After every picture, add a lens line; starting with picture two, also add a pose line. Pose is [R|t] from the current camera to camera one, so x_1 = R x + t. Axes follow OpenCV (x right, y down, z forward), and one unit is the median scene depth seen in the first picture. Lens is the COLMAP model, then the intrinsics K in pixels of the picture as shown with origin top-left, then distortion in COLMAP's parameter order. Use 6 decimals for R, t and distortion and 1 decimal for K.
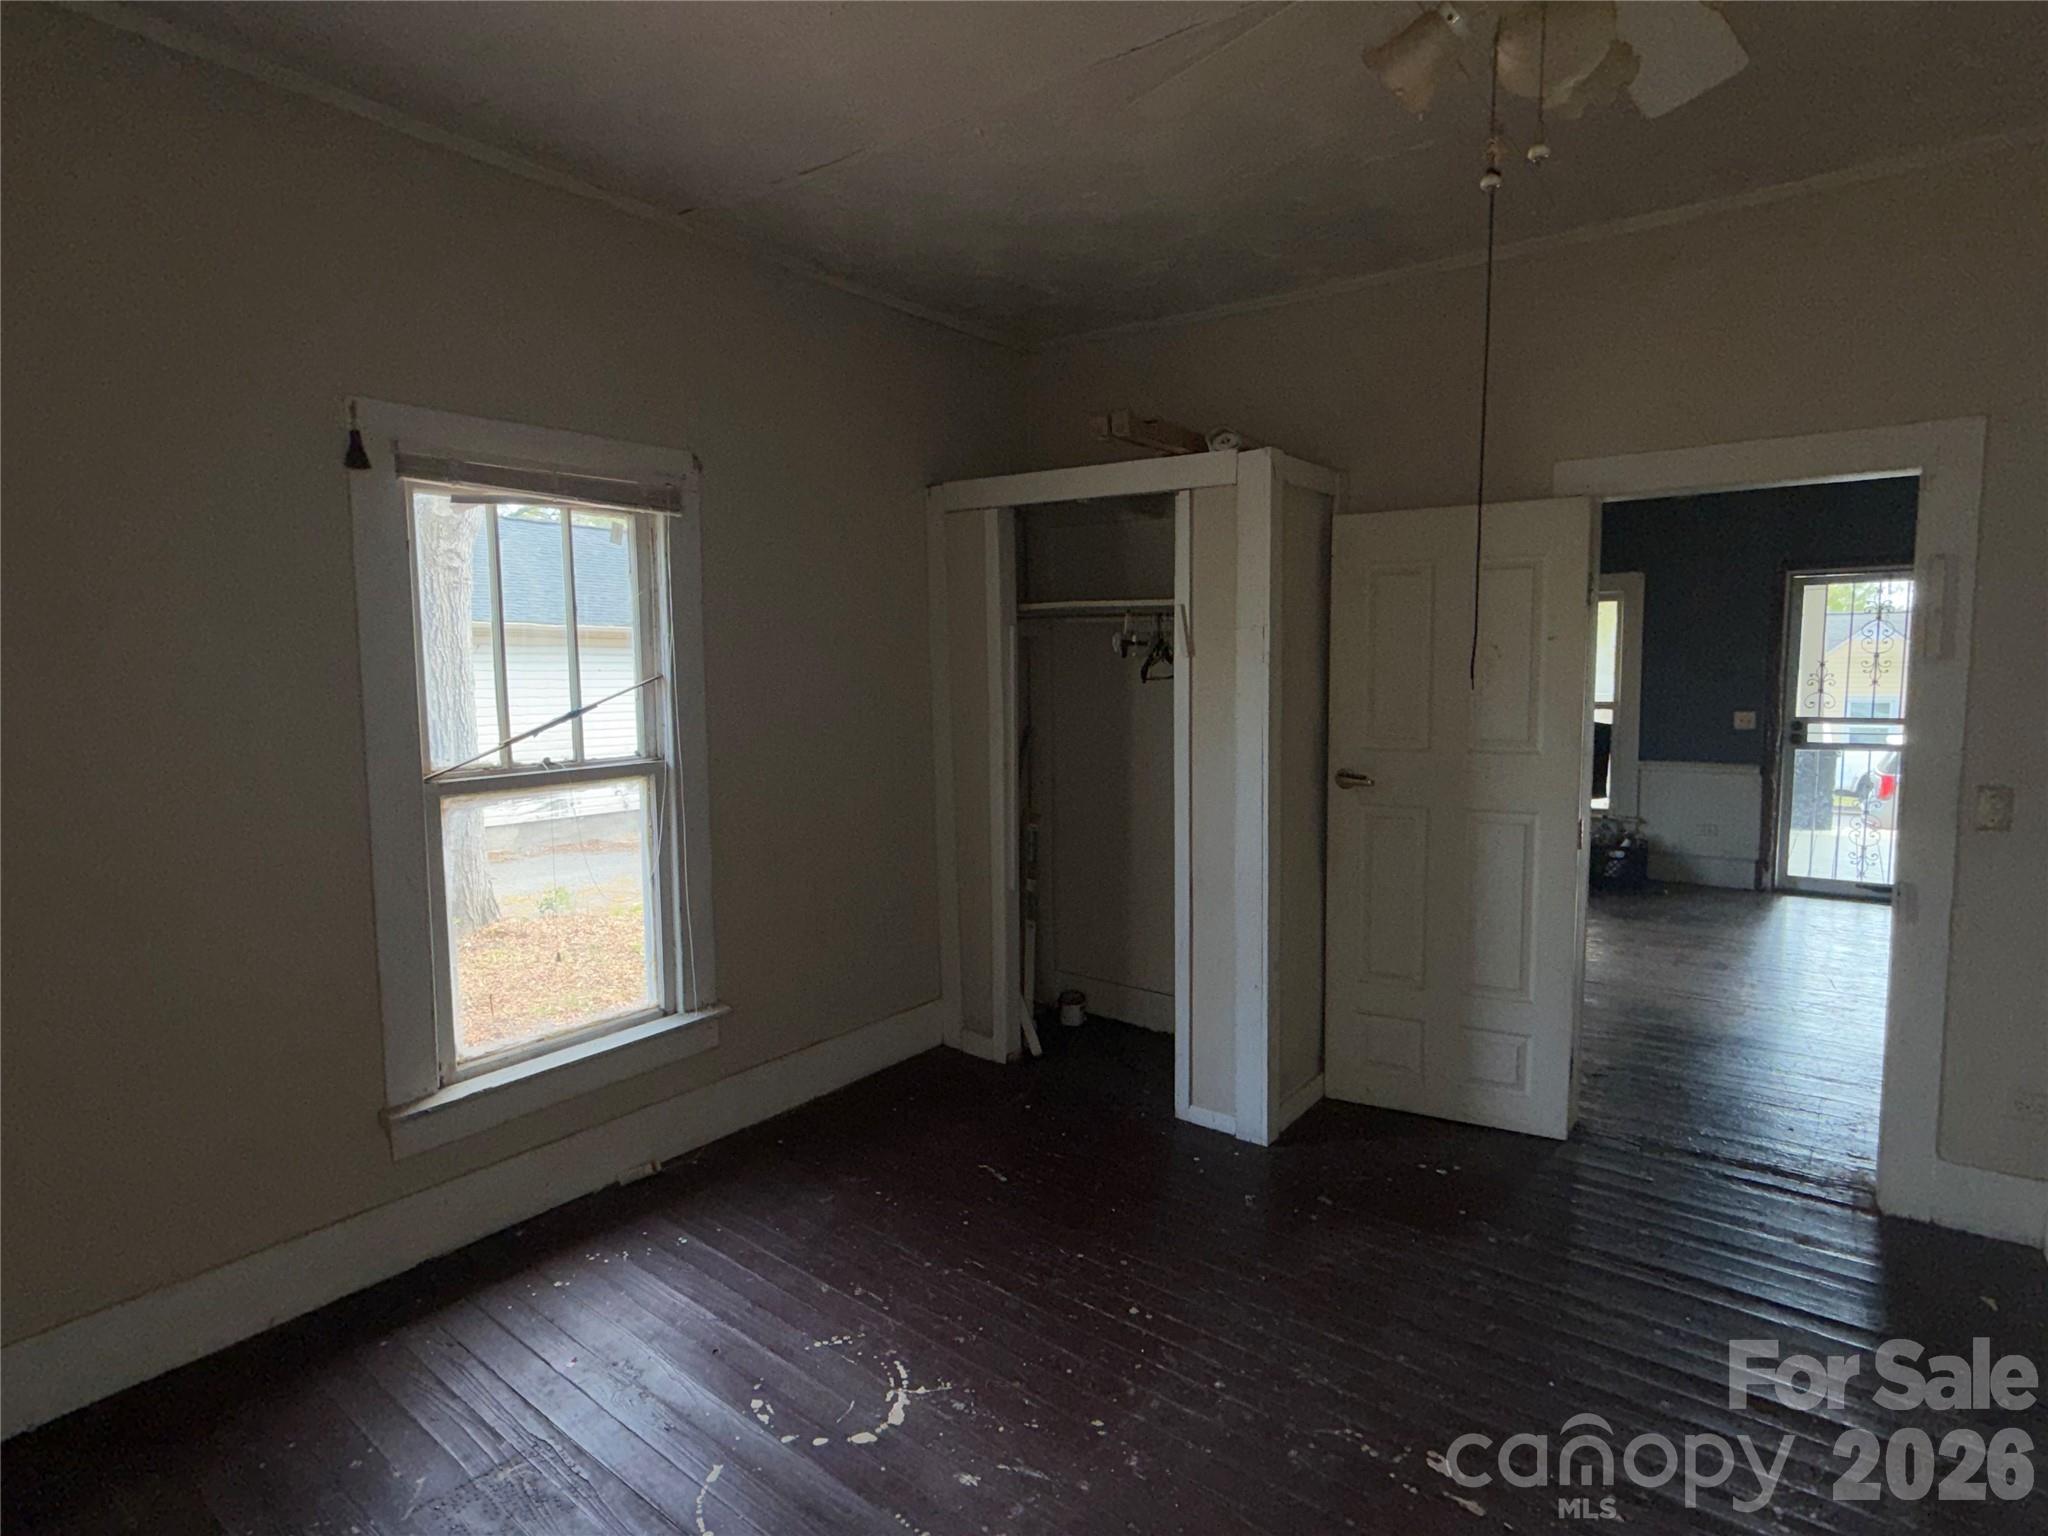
lens RADIAL K [[1048.9, 0, 1024.0], [0, 1048.9, 768.0], [0, 0, 1]] dist [-0.002720, -0.000123]
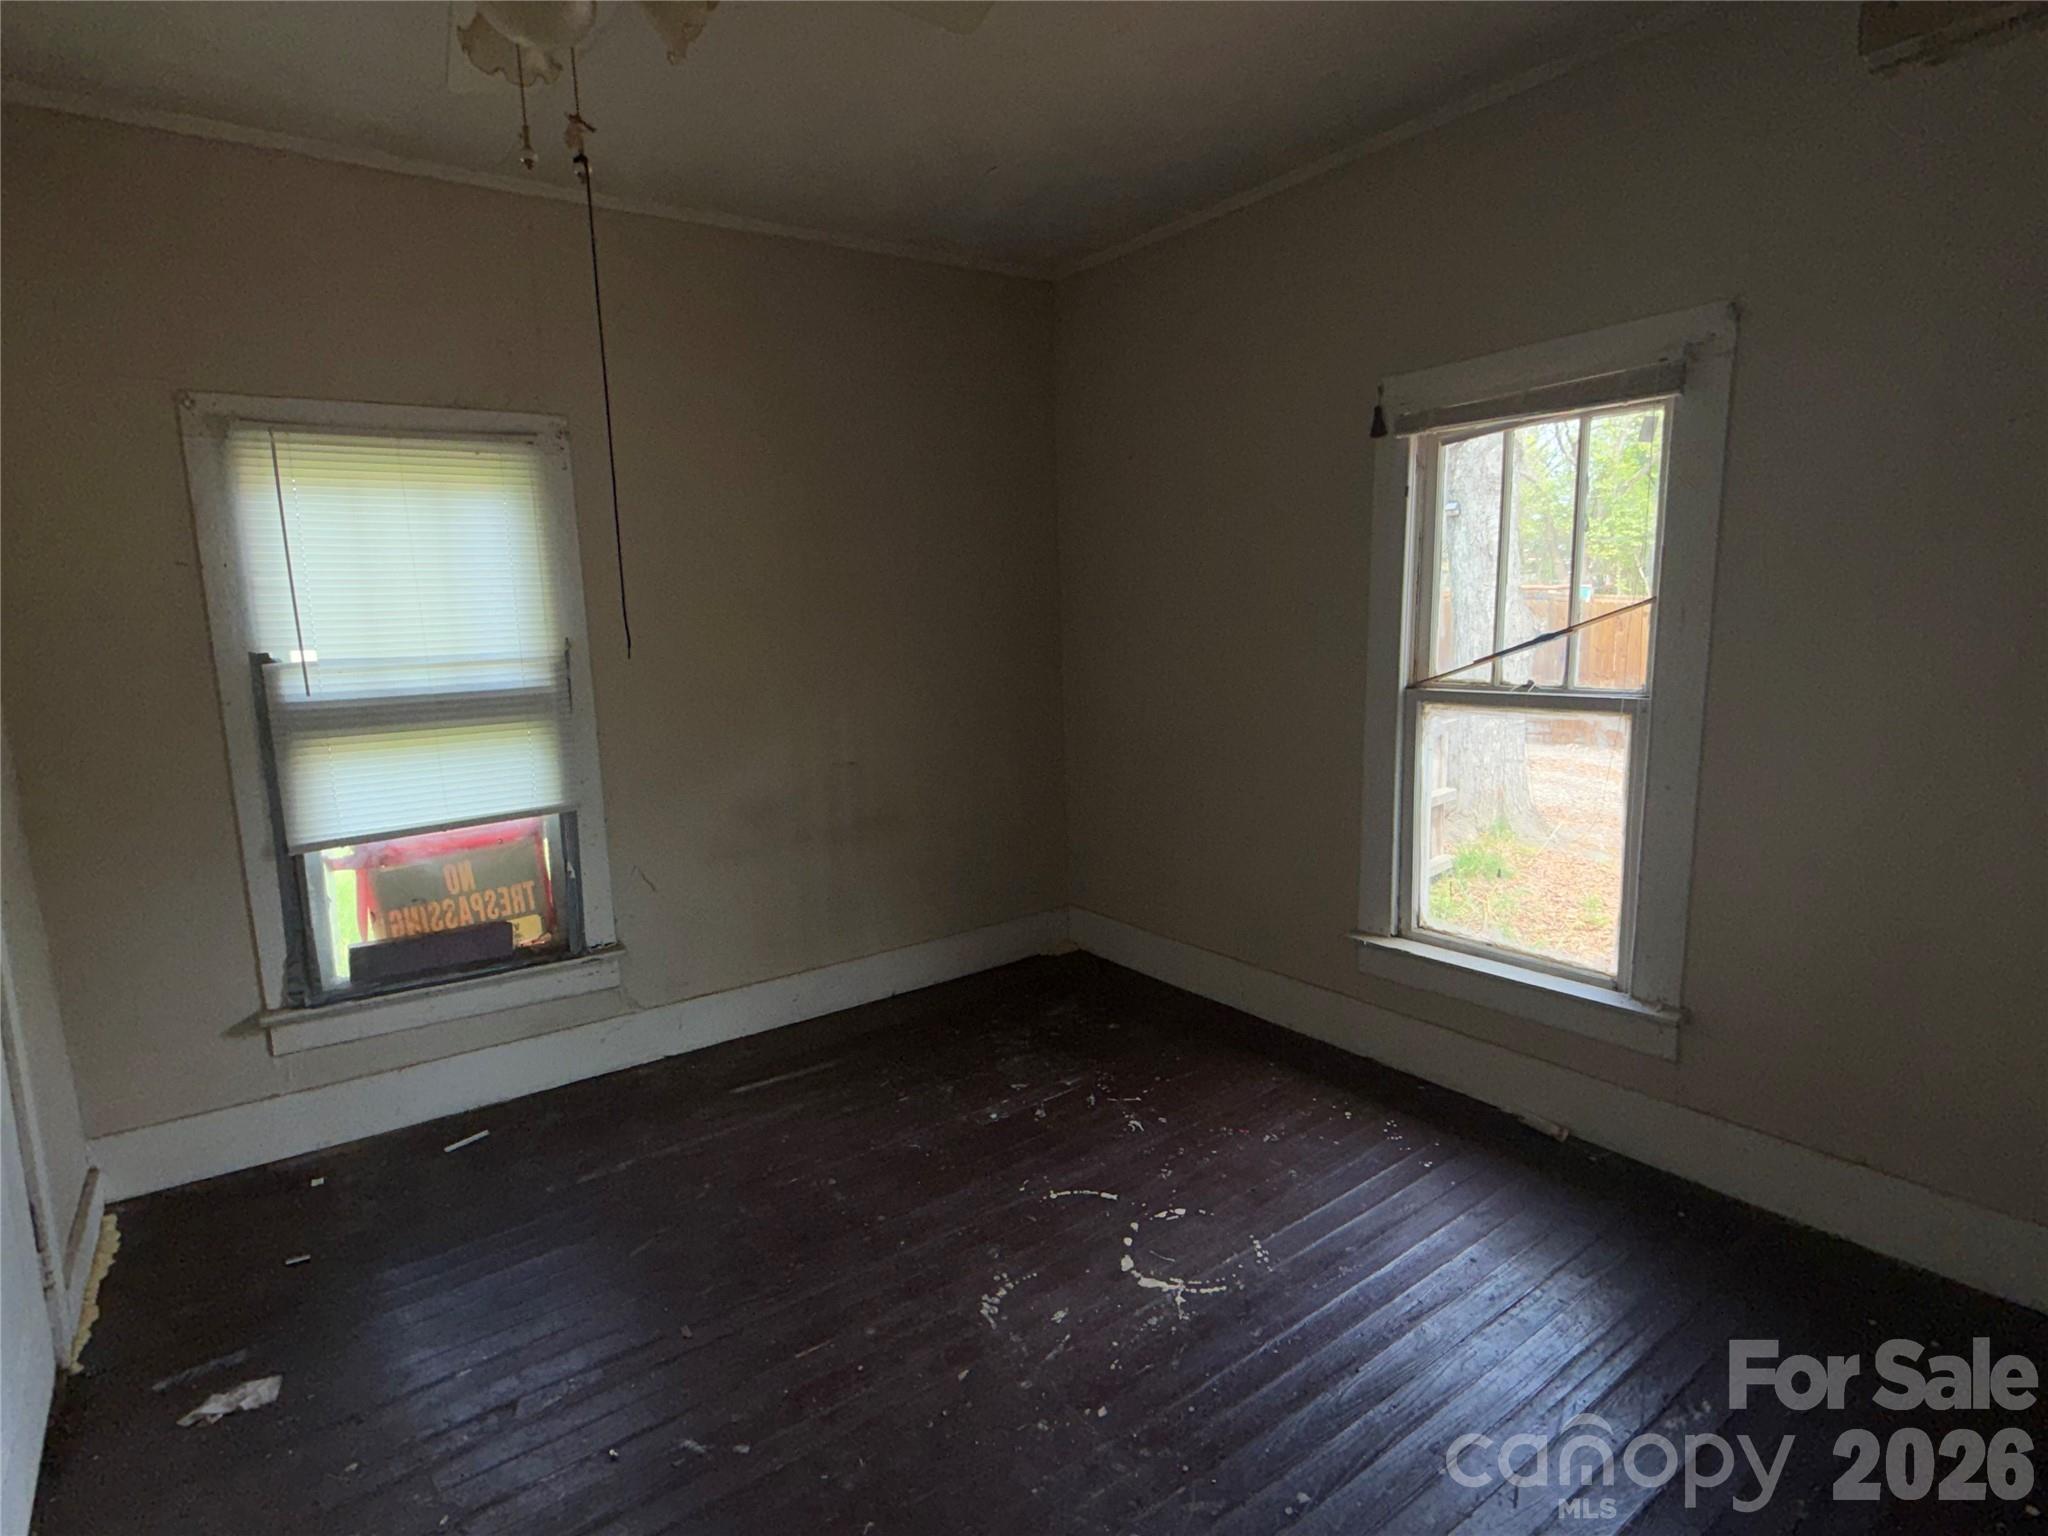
lens RADIAL K [[1048.9, 0, 1024.0], [0, 1048.9, 768.0], [0, 0, 1]] dist [-0.002720, -0.000123]
pose [[-0.262644, 0.169294, -0.949925, 0.649905], [-0.055359, 0.980222, 0.190000, -0.092918], [0.963303, 0.102489, -0.248078, 0.802382]]
